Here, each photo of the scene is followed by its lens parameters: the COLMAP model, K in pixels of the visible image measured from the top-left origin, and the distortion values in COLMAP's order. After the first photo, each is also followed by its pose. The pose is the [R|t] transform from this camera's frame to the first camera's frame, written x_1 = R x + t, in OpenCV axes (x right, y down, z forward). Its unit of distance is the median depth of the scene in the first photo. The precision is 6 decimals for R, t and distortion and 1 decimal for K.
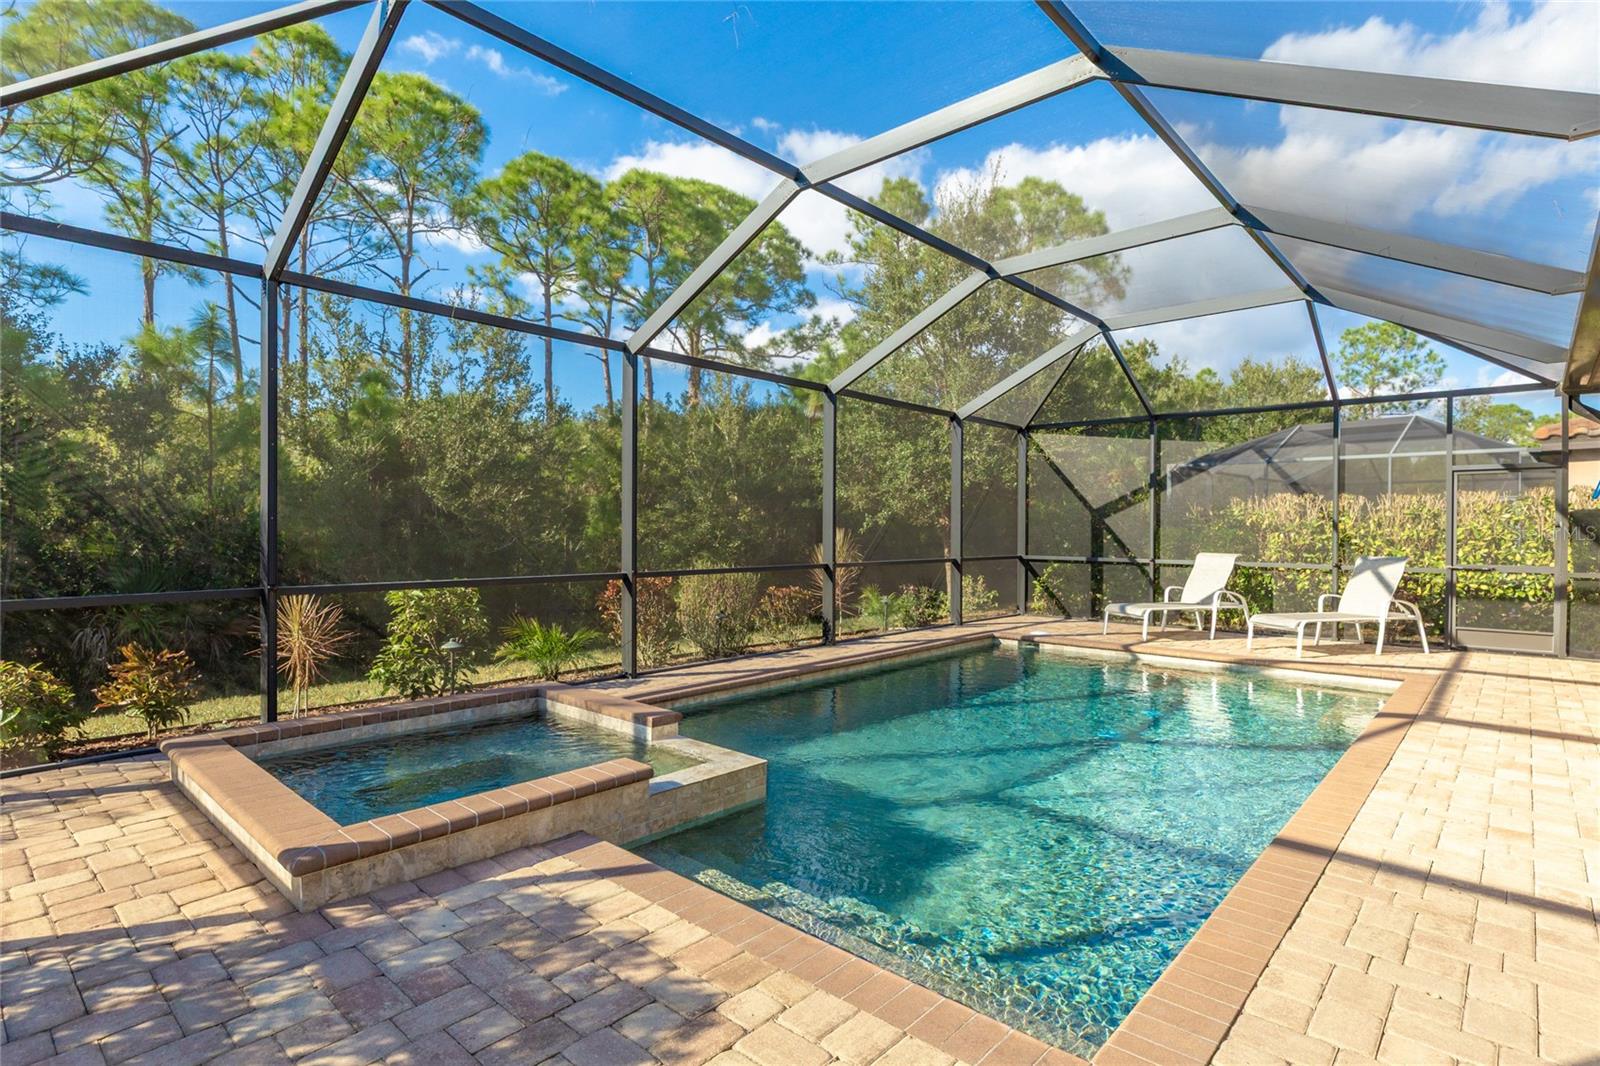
lens RADIAL K [[806.8, 0, 800.0], [0, 806.8, 533.0], [0, 0, 1]] dist [0.022814, 0.000722]
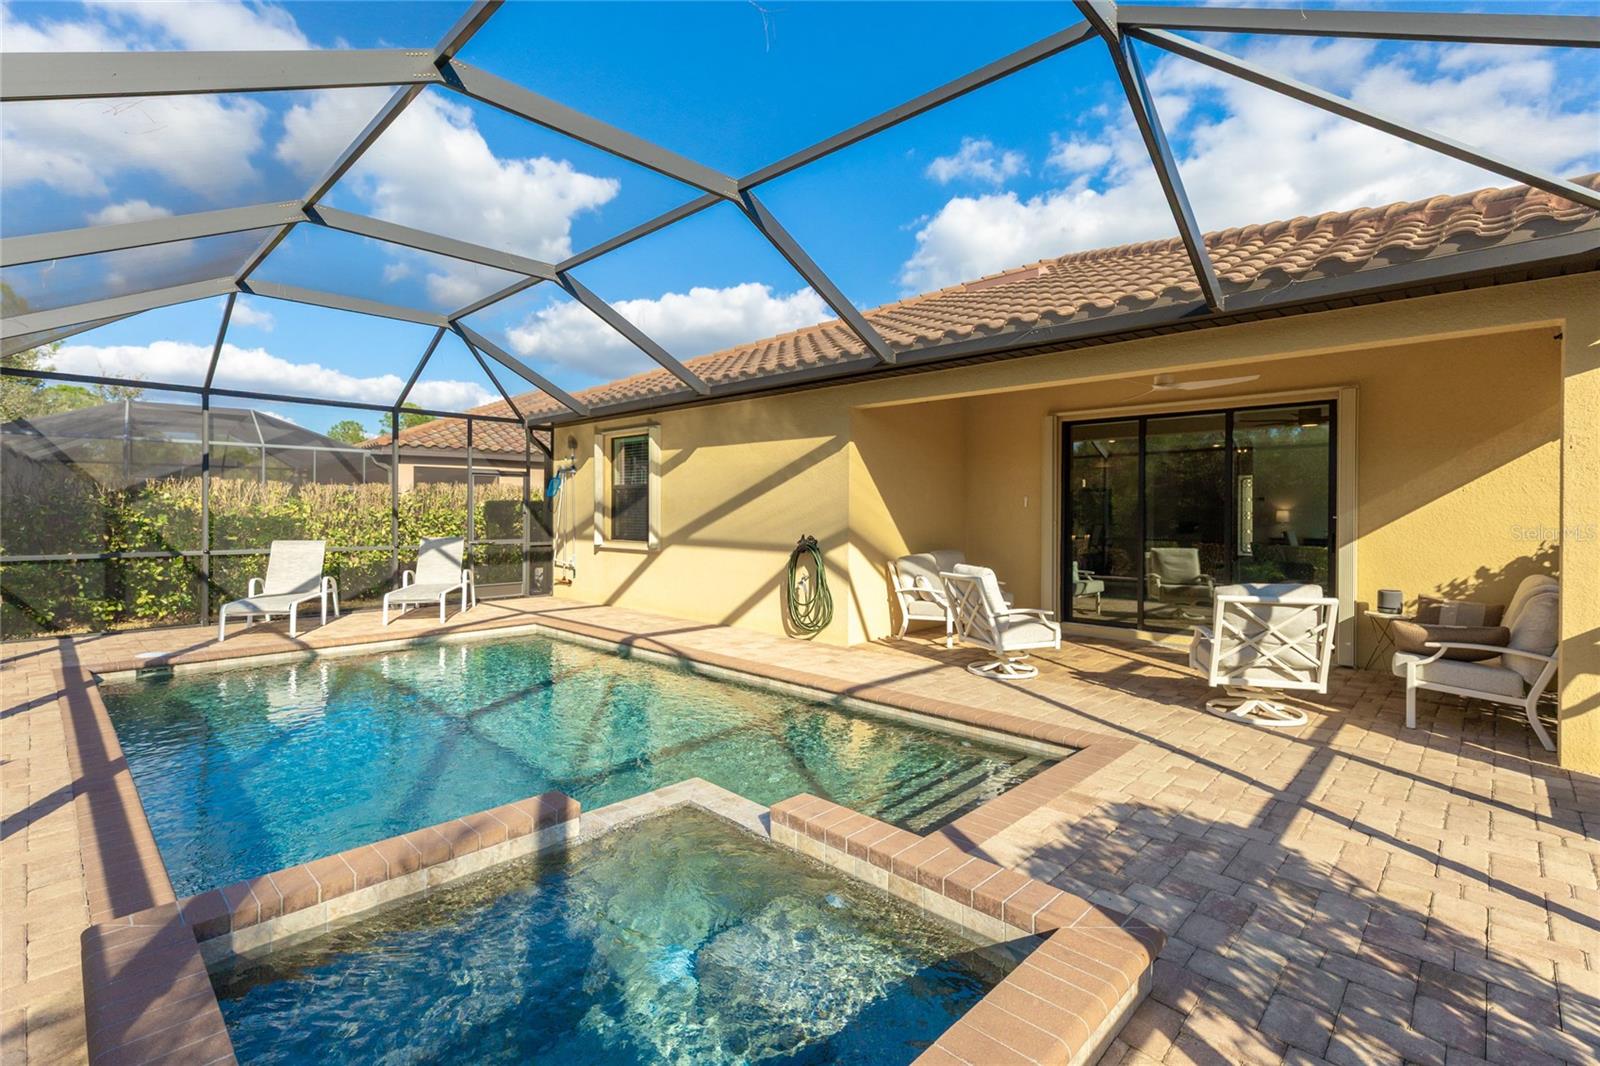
lens RADIAL K [[734.0, 0, 800.0], [0, 734.0, 533.0], [0, 0, 1]] dist [-0.000216, -0.000237]
pose [[0.020491, -0.030918, 0.999312, -1.455753], [0.001224, 0.999522, 0.030900, -0.044543], [-0.999789, 0.000590, 0.020519, 1.435732]]
